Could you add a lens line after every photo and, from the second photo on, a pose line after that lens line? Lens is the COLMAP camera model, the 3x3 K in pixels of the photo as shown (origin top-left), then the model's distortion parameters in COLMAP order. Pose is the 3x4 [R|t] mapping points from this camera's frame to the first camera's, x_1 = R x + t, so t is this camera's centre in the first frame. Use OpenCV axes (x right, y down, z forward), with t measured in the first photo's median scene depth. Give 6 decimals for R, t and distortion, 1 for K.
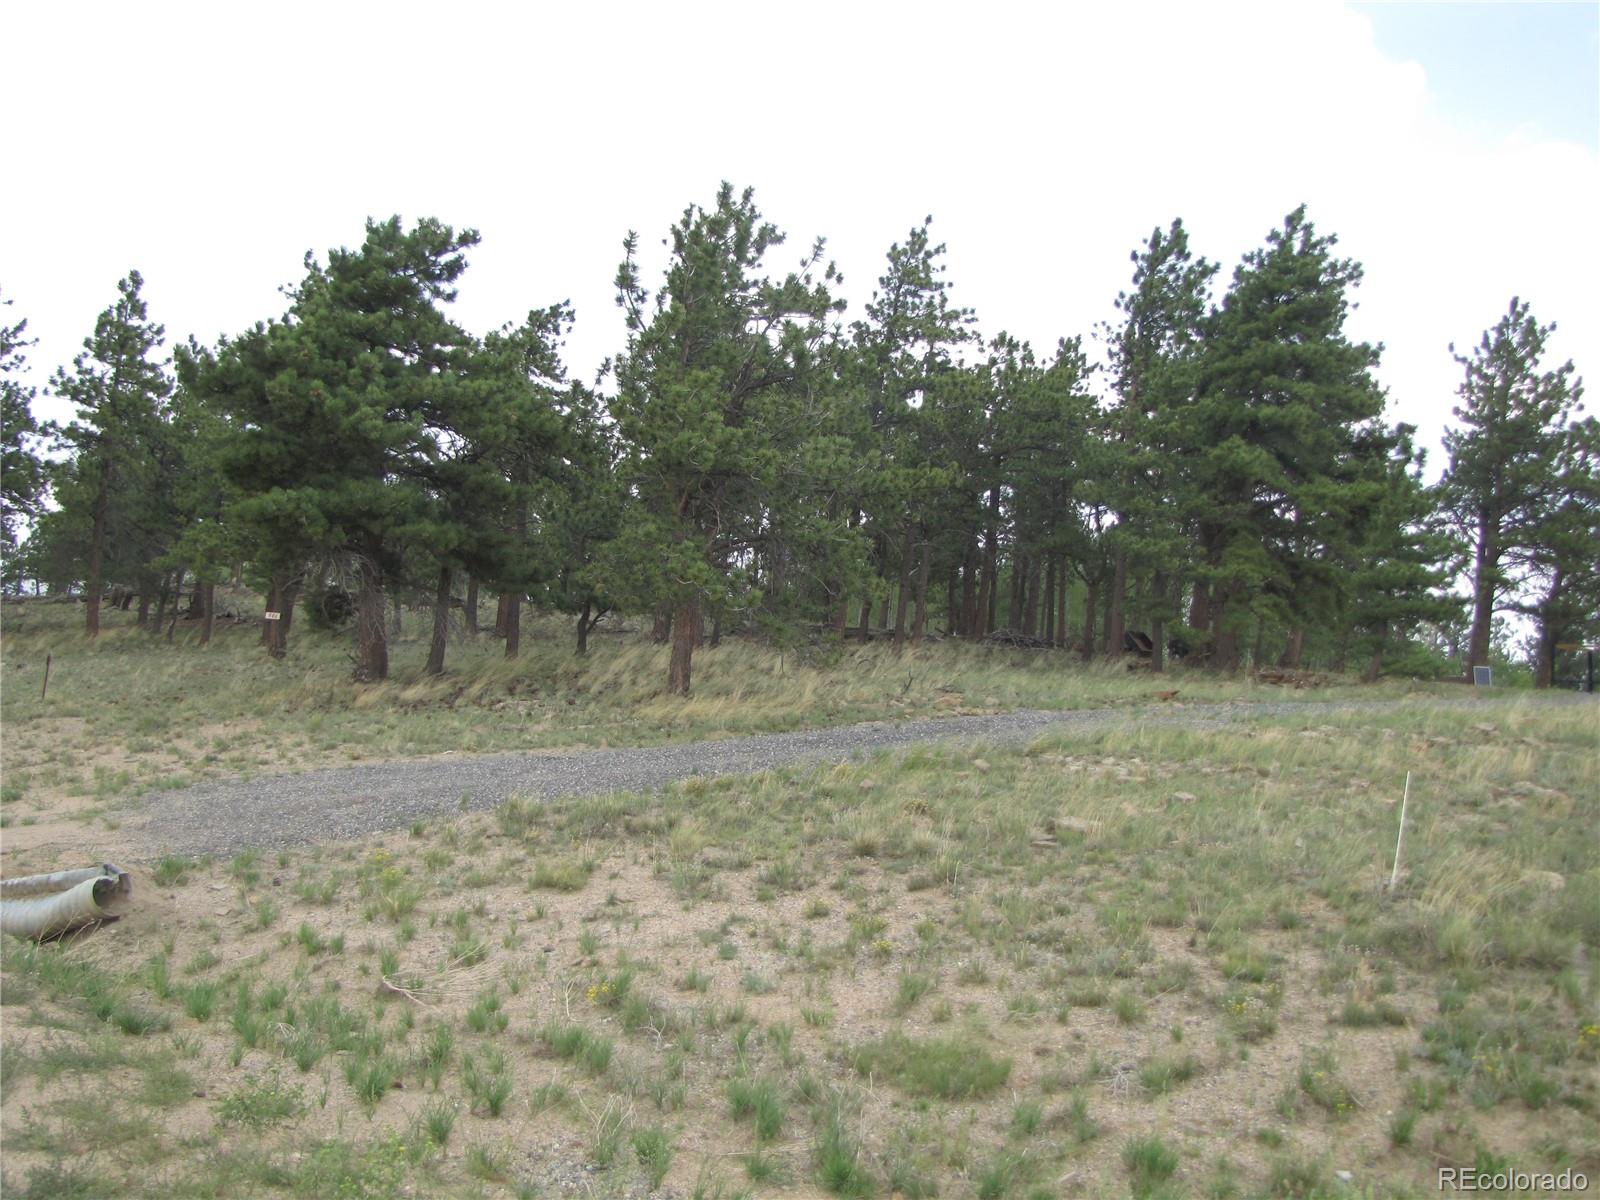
lens RADIAL K [[1340.4, 0, 806.1], [0, 1340.4, 581.1], [0, 0, 1]] dist [-0.181960, 0.155341]
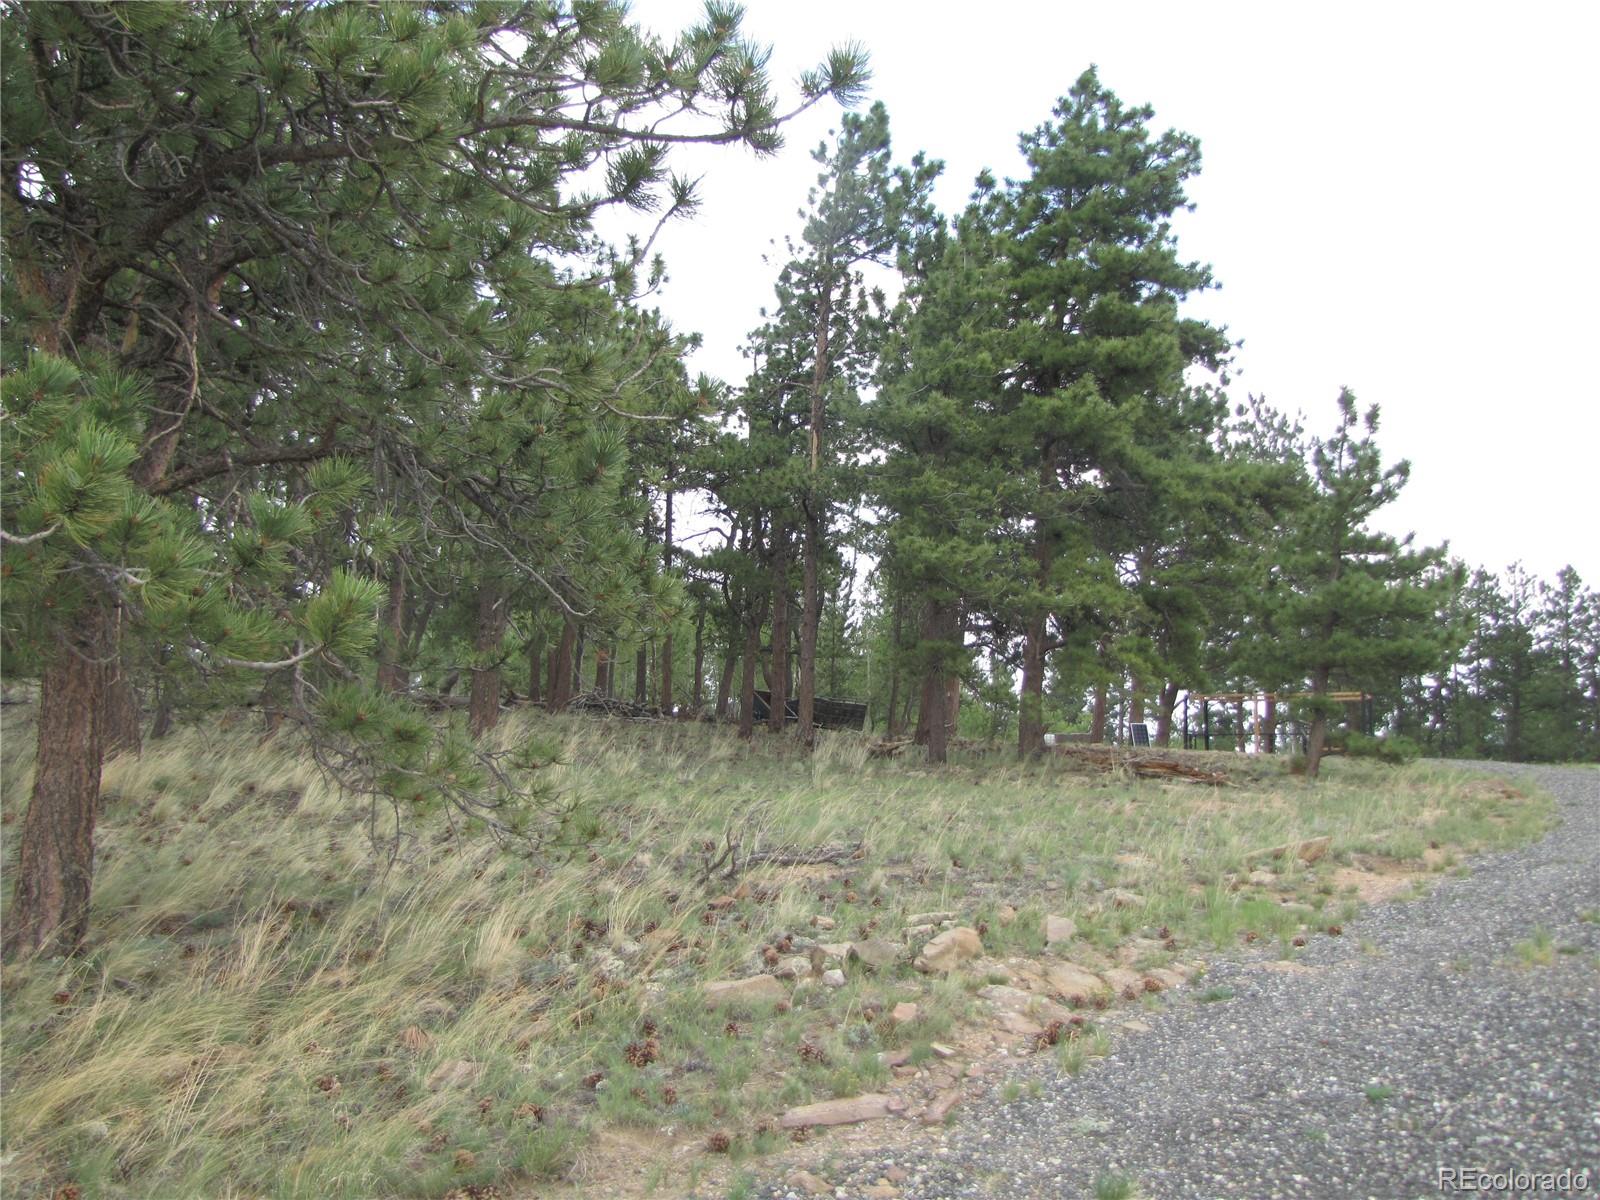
lens RADIAL K [[1340.4, 0, 806.1], [0, 1340.4, 581.1], [0, 0, 1]] dist [-0.181960, 0.155341]
pose [[0.935222, -0.010048, 0.353919, -0.013453], [0.013014, 0.999897, -0.006001, -0.011964], [-0.353822, 0.010218, 0.935257, 0.412430]]
